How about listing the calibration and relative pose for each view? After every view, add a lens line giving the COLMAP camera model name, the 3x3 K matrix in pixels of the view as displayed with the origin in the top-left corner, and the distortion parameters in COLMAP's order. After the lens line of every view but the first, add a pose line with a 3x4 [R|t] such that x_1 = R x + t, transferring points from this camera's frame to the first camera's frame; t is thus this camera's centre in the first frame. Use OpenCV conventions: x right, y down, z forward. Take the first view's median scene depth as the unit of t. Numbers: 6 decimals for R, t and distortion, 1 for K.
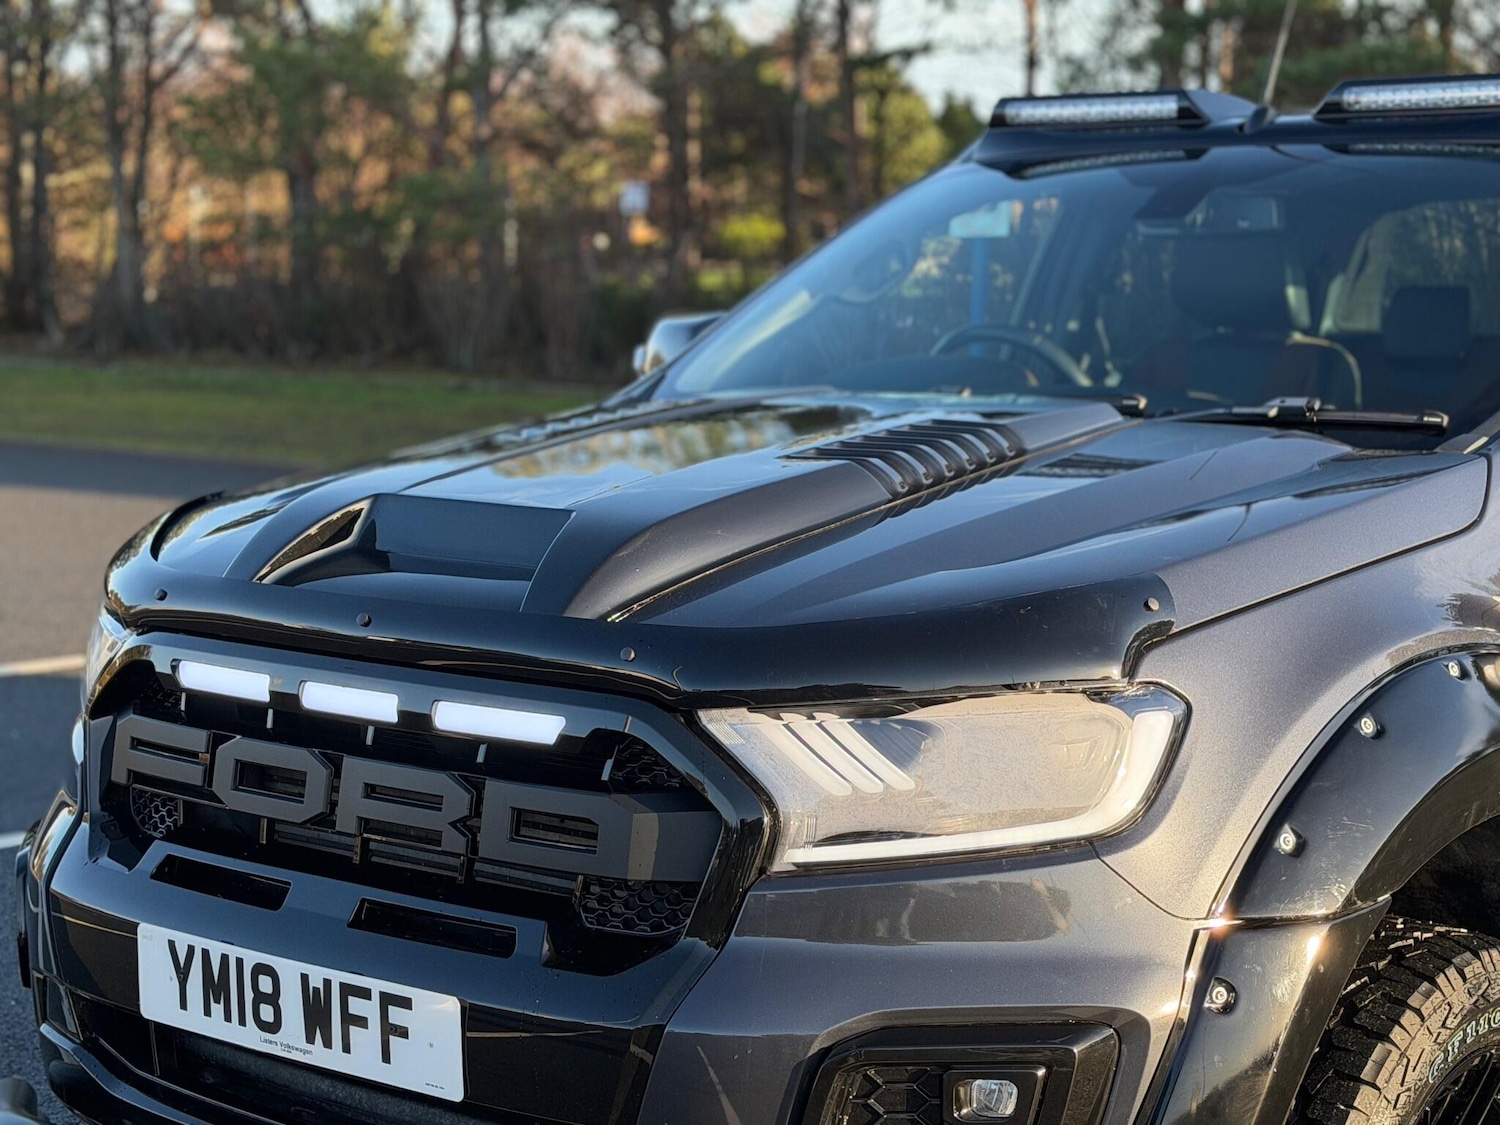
lens RADIAL K [[2744.7, 0, 748.3], [0, 2744.7, 508.2], [0, 0, 1]] dist [0.077681, 0.151597]
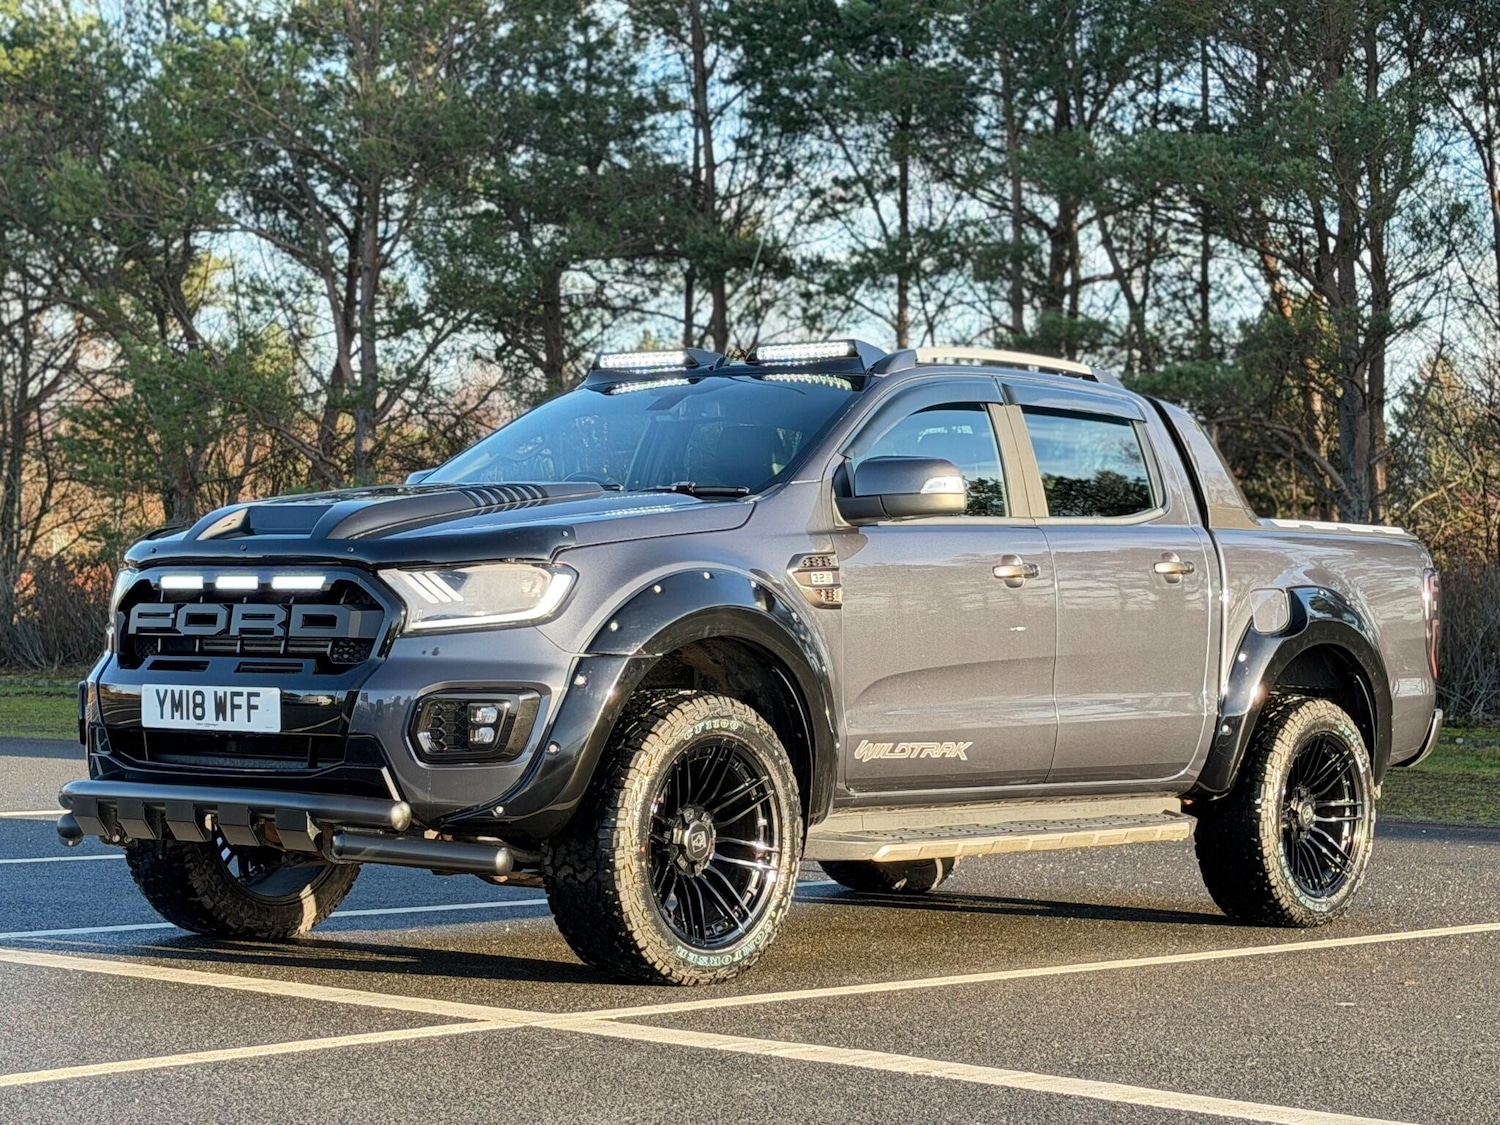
lens RADIAL K [[3291.0, 0, 750.0], [0, 3291.0, 562.5], [0, 0, 1]] dist [0.029336, 0.515952]
pose [[0.999848, 0.009296, 0.014756, 0.254196], [-0.007581, 0.993645, -0.112300, 0.368543], [-0.015706, 0.112172, 0.993565, -1.822450]]
